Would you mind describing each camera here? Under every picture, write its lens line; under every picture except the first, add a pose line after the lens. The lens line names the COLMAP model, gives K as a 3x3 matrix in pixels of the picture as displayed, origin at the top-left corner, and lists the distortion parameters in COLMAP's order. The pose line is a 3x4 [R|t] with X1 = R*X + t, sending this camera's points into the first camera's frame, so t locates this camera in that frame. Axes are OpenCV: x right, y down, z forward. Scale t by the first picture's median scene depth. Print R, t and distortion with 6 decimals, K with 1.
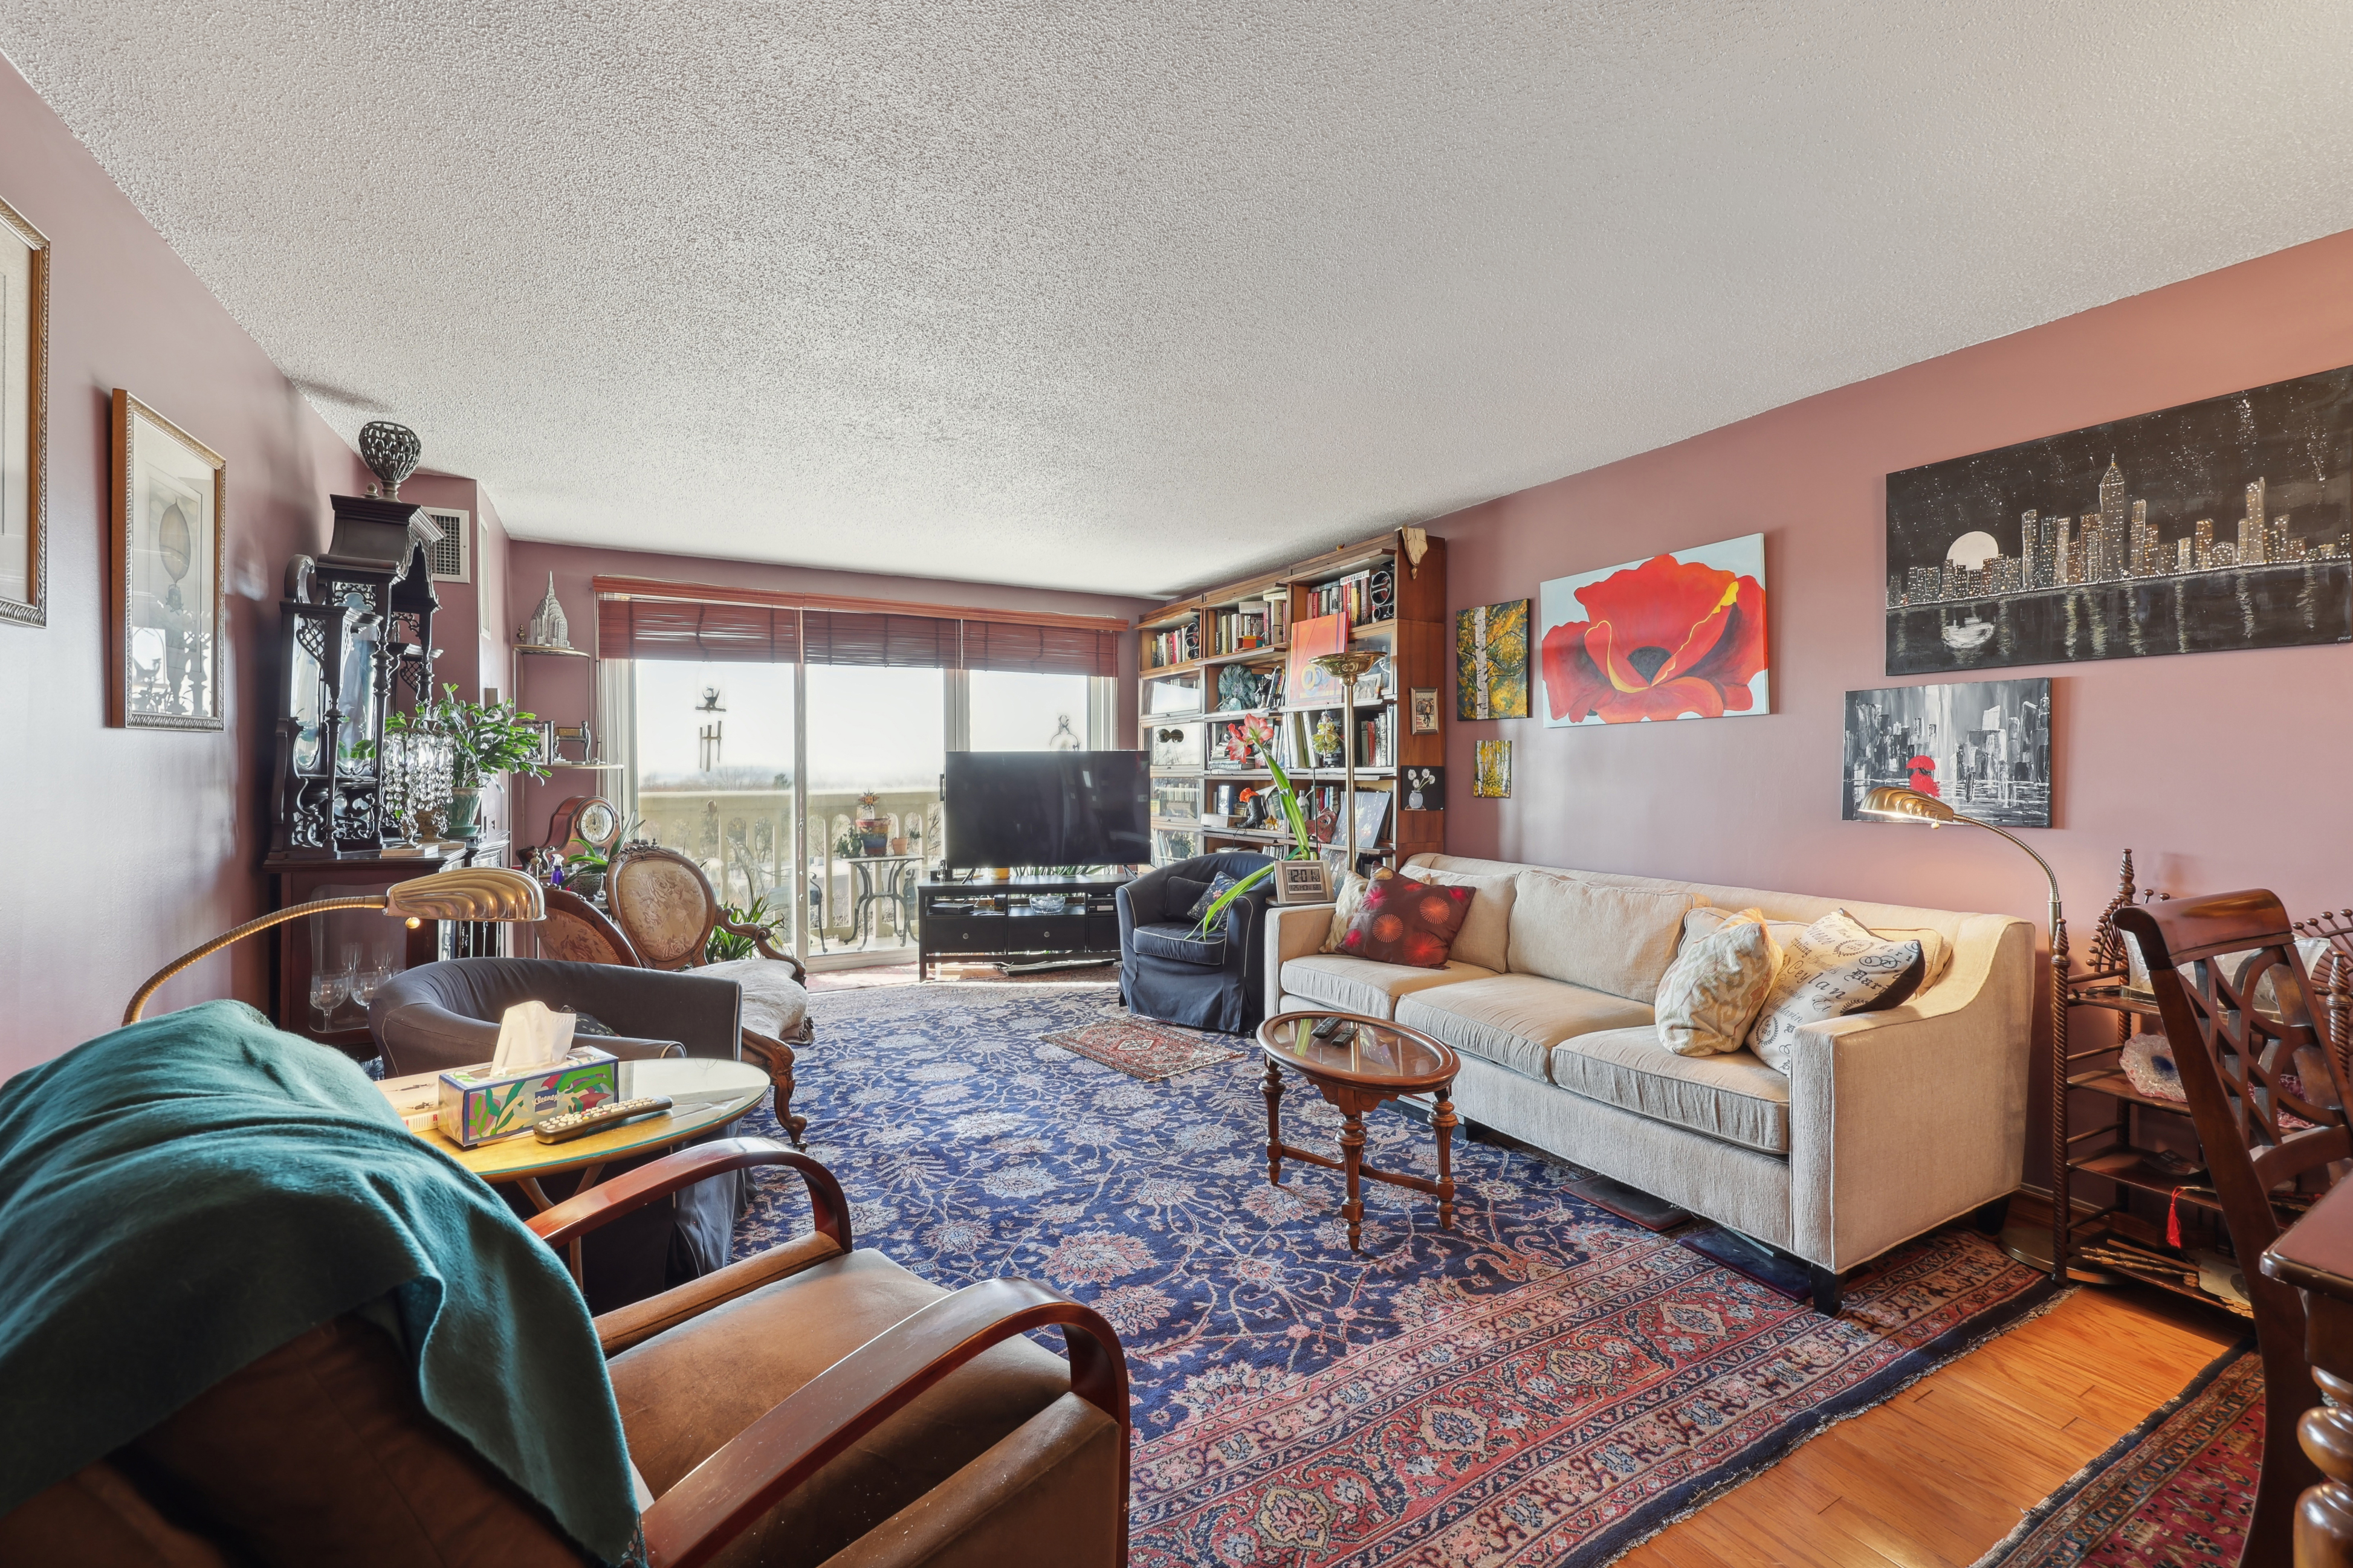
lens RADIAL K [[971.9, 0, 1168.8], [0, 971.9, 778.2], [0, 0, 1]] dist [0.002355, 0.000313]
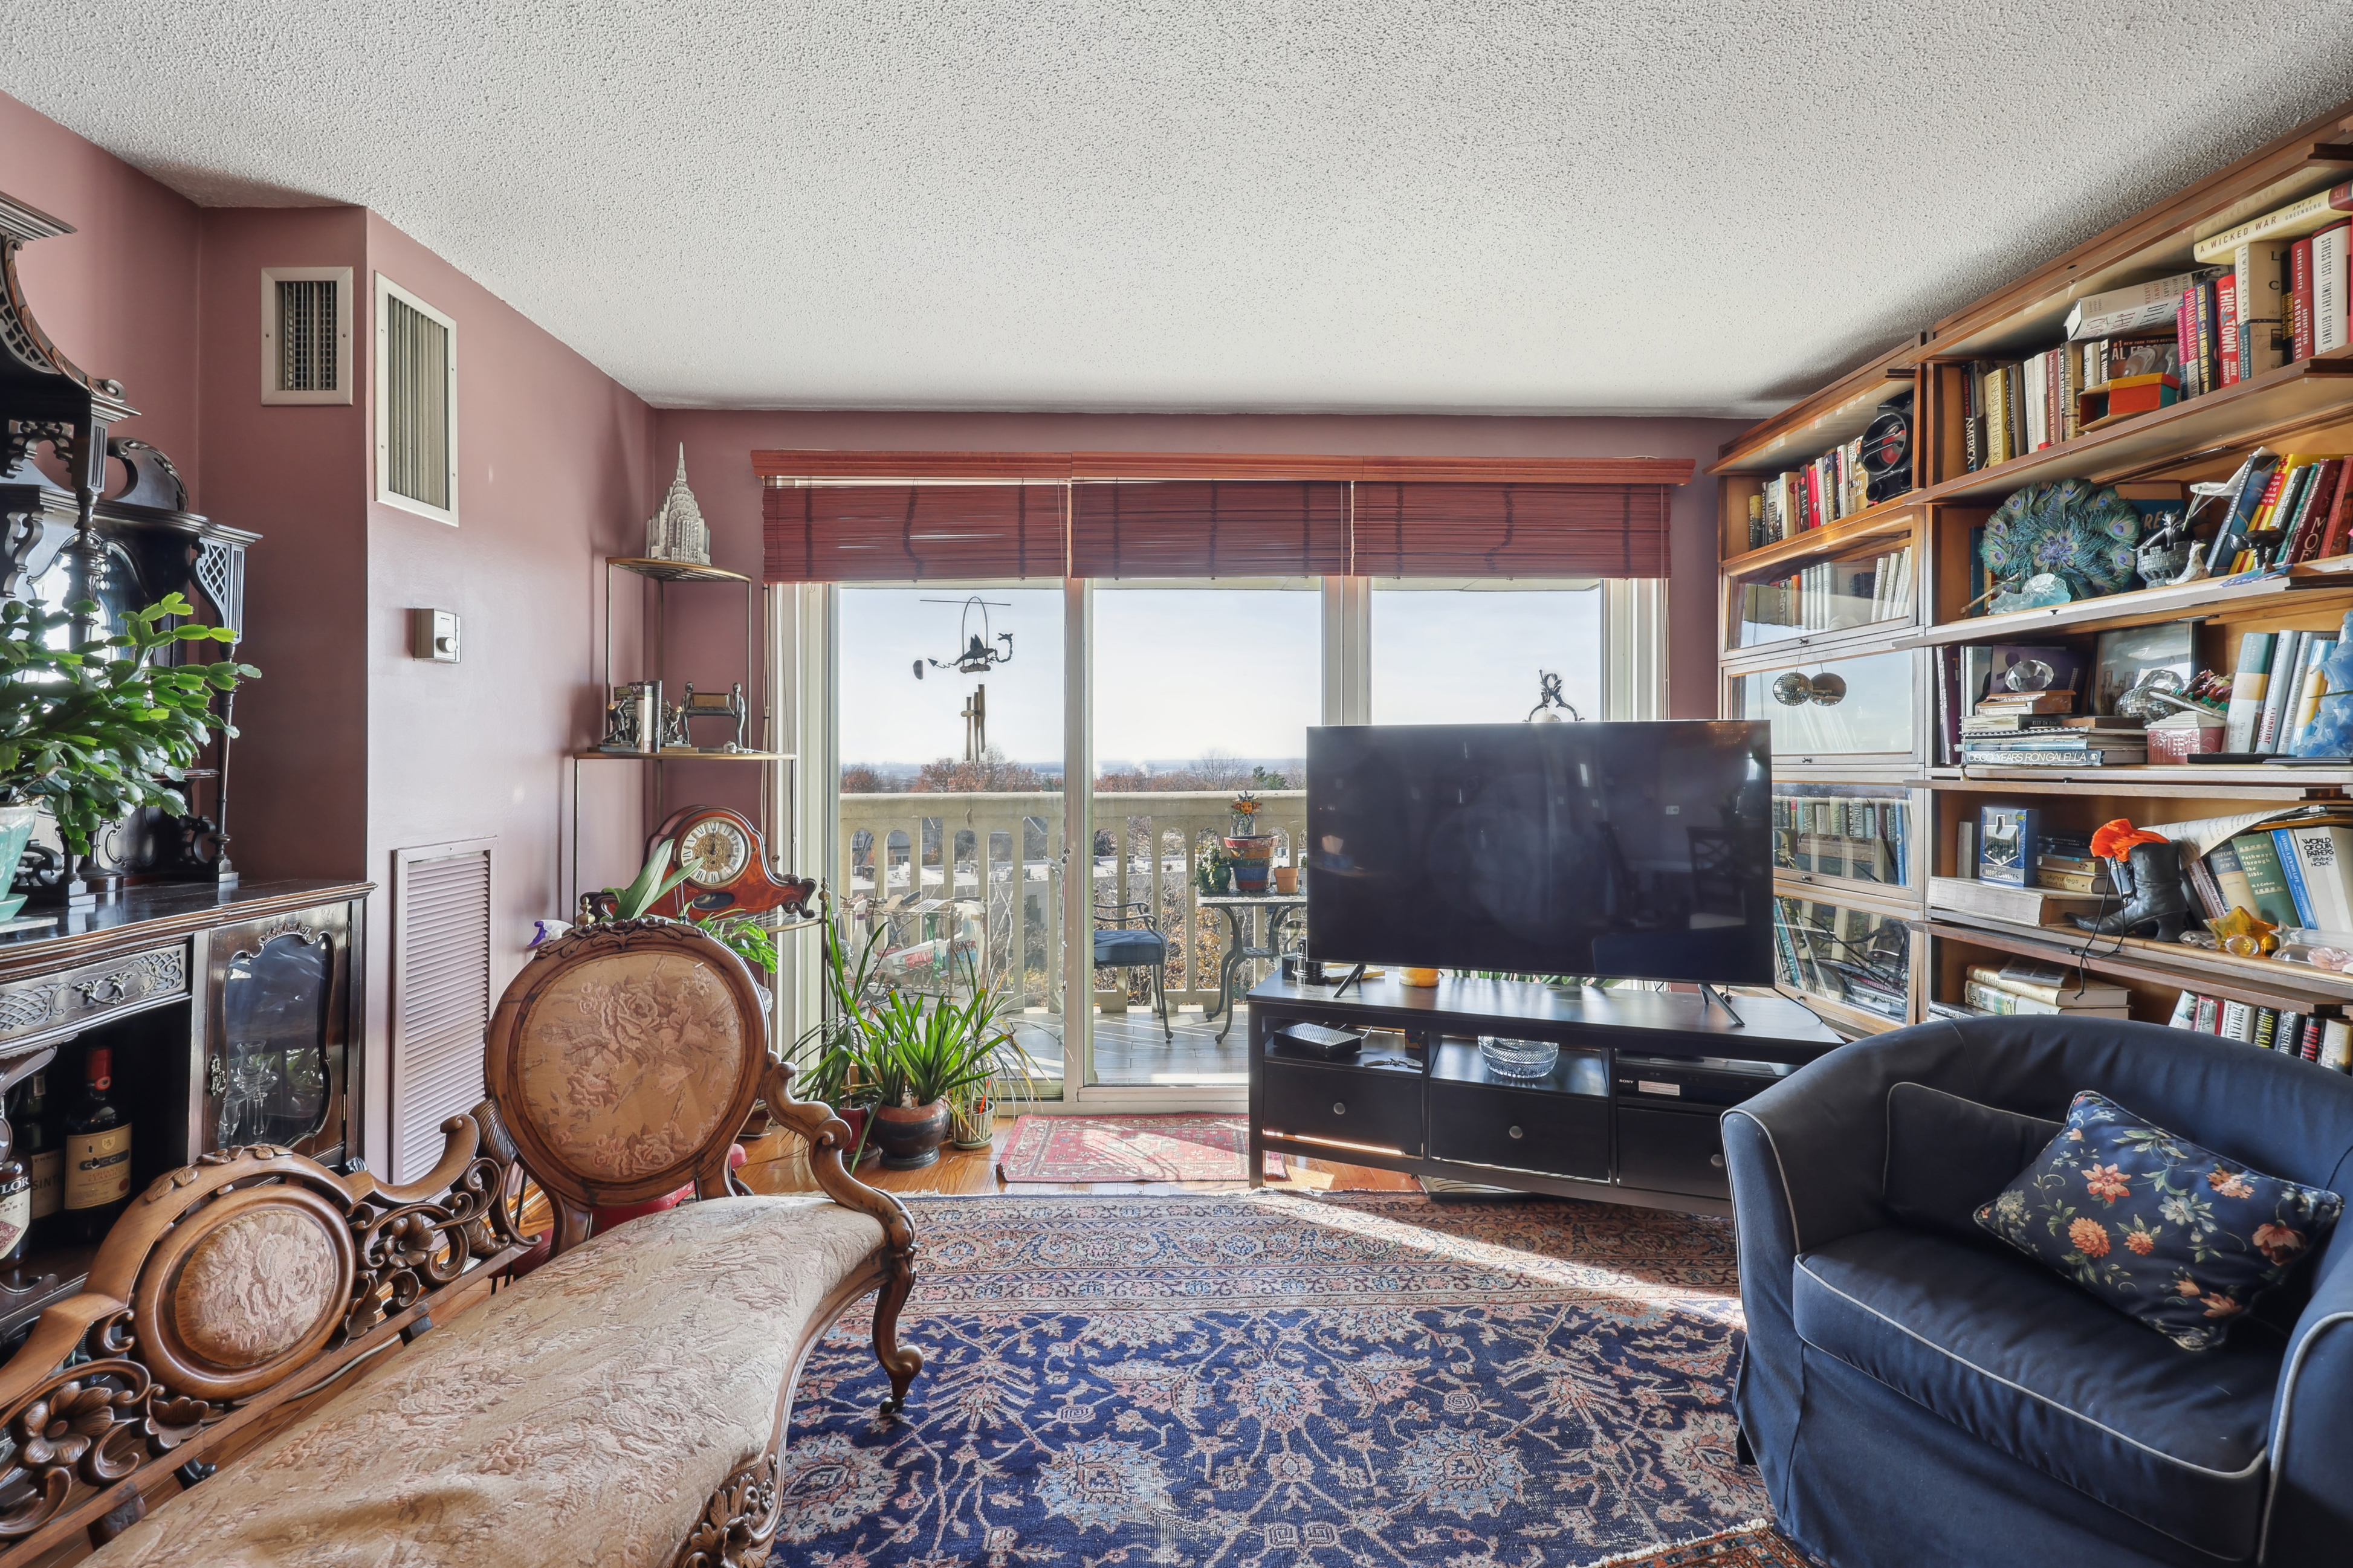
lens RADIAL K [[971.9, 0, 1169.4], [0, 971.9, 744.2], [0, 0, 1]] dist [0.002355, 0.000313]
pose [[0.887284, -0.005474, -0.461190, -0.102490], [-0.006657, 0.999673, -0.024672, -0.009848], [0.461175, 0.024961, 0.886958, 0.892963]]
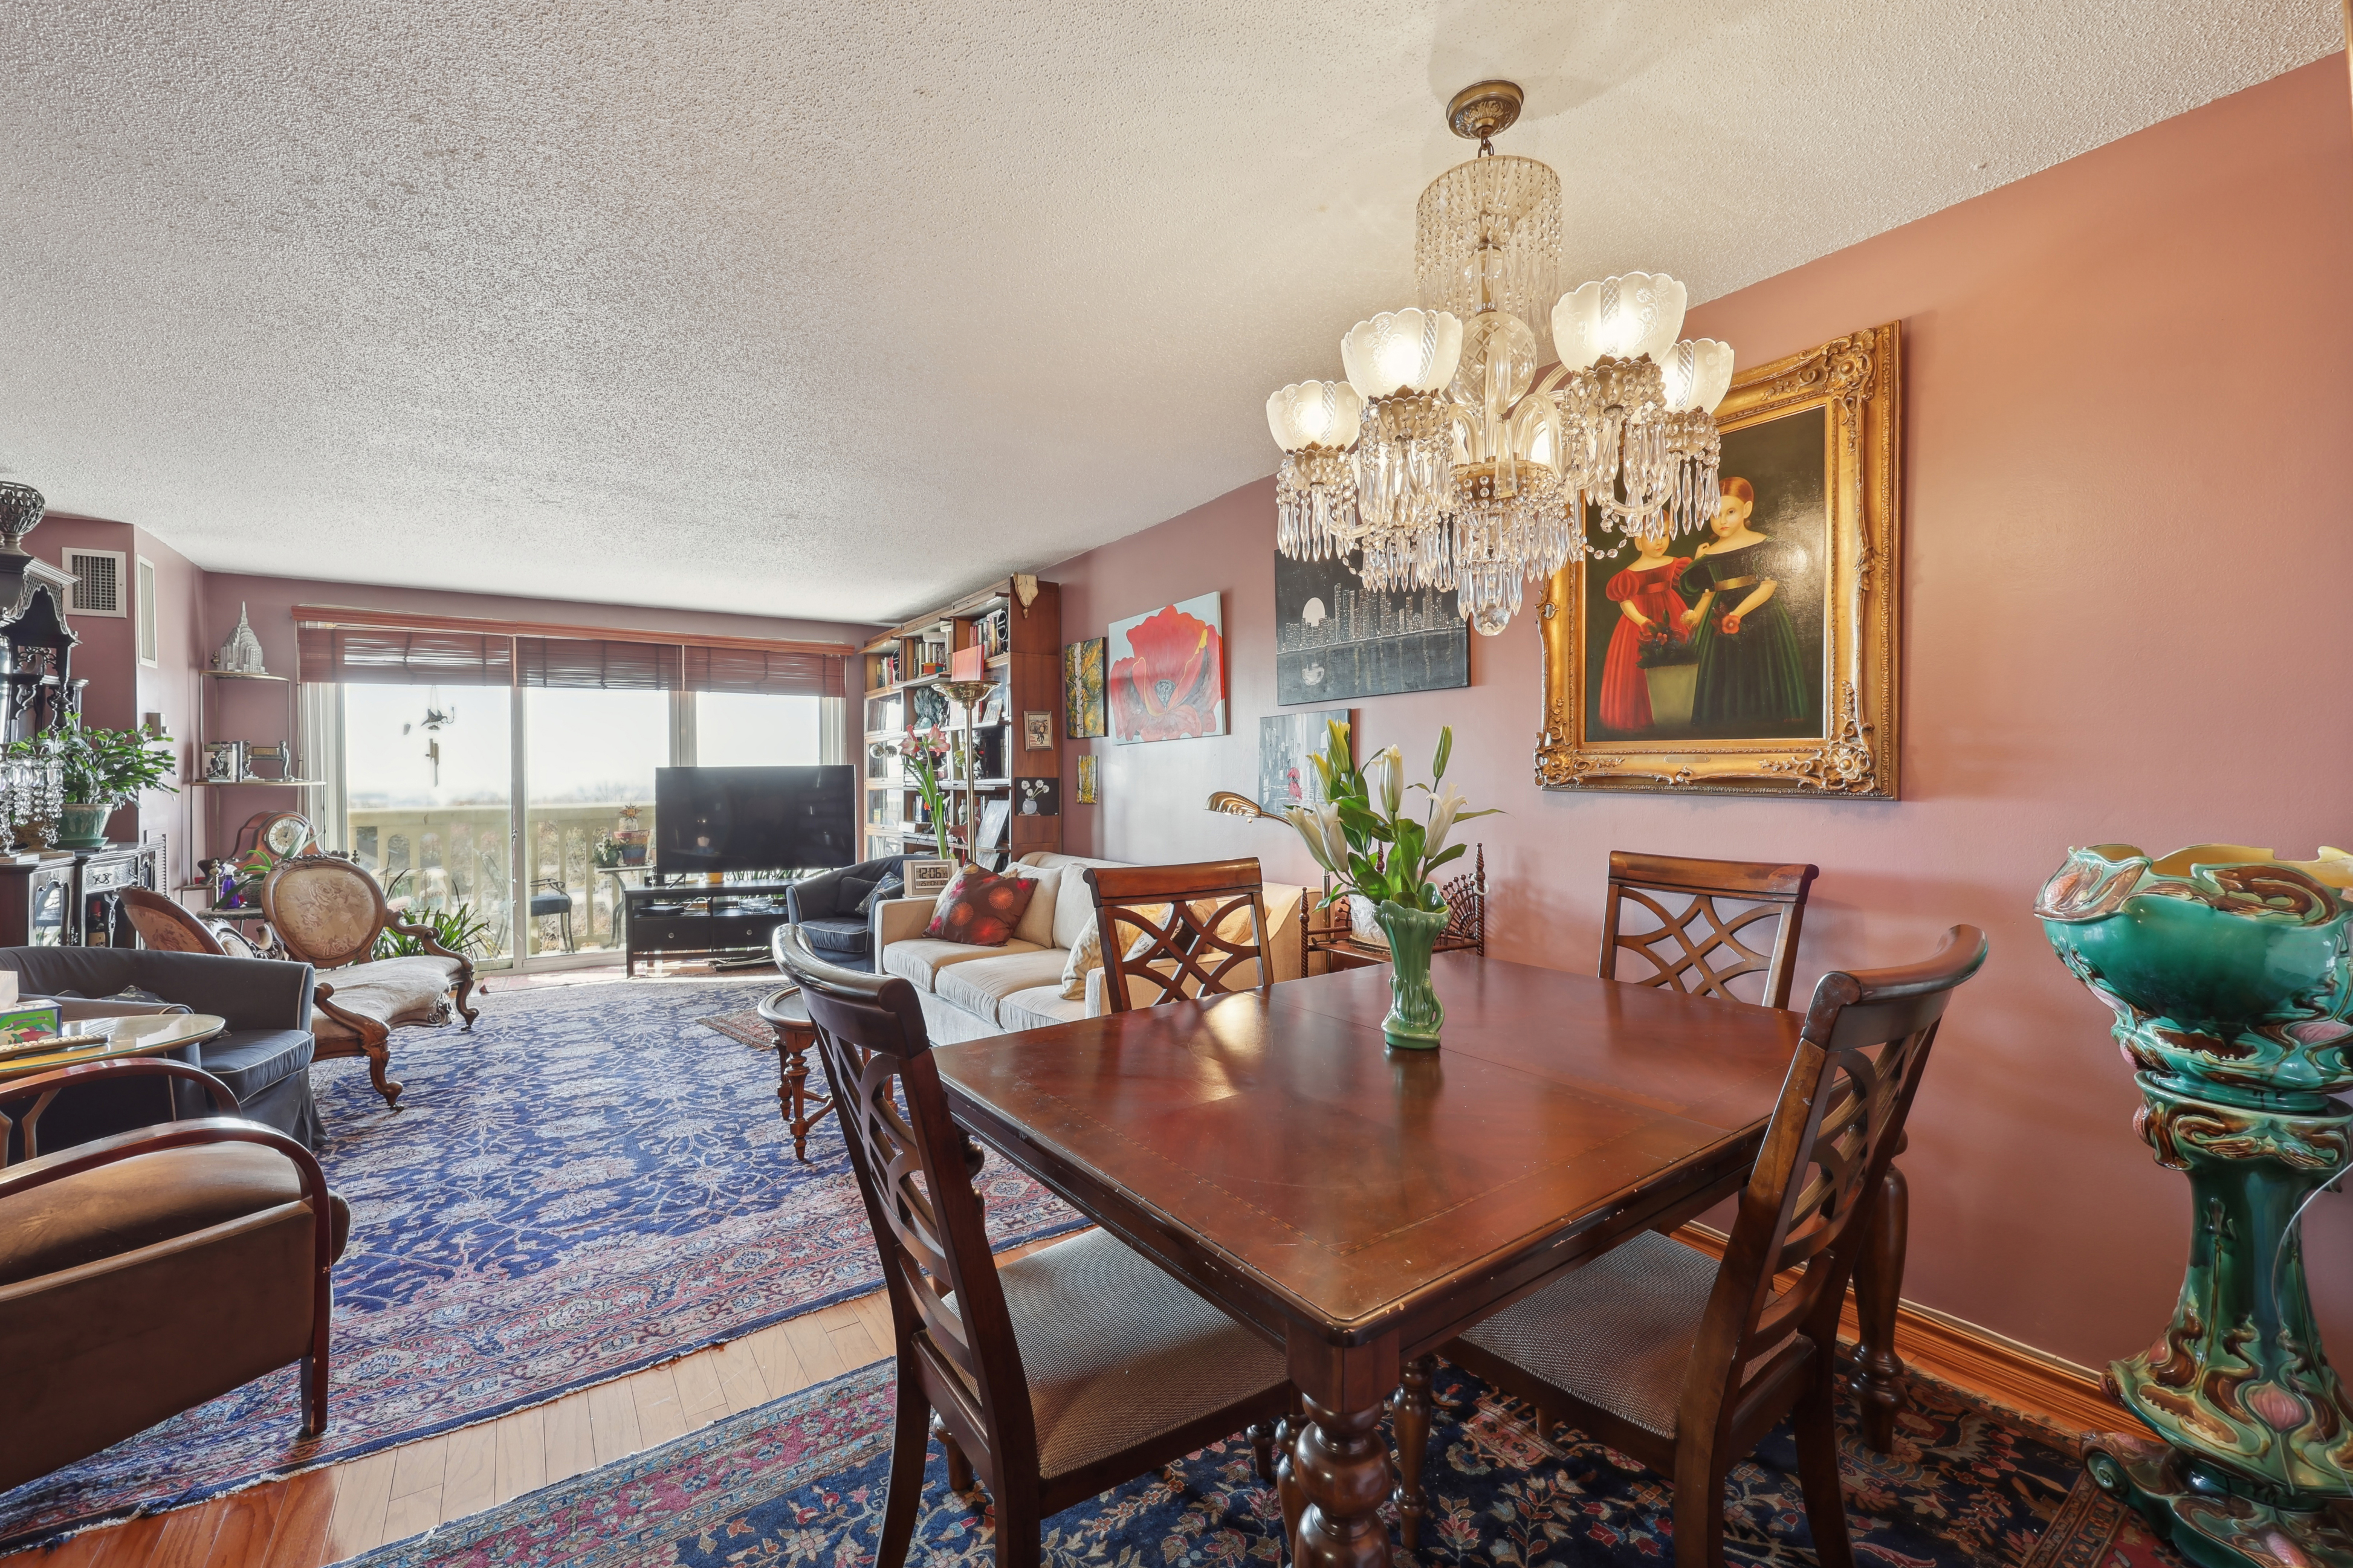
lens RADIAL K [[971.9, 0, 1171.3], [0, 971.9, 777.2], [0, 0, 1]] dist [0.002355, 0.000313]
pose [[0.995784, -0.007922, 0.091390, 0.427593], [0.009025, 0.999891, -0.011660, 0.003218], [-0.091287, 0.012436, 0.995747, -0.243010]]
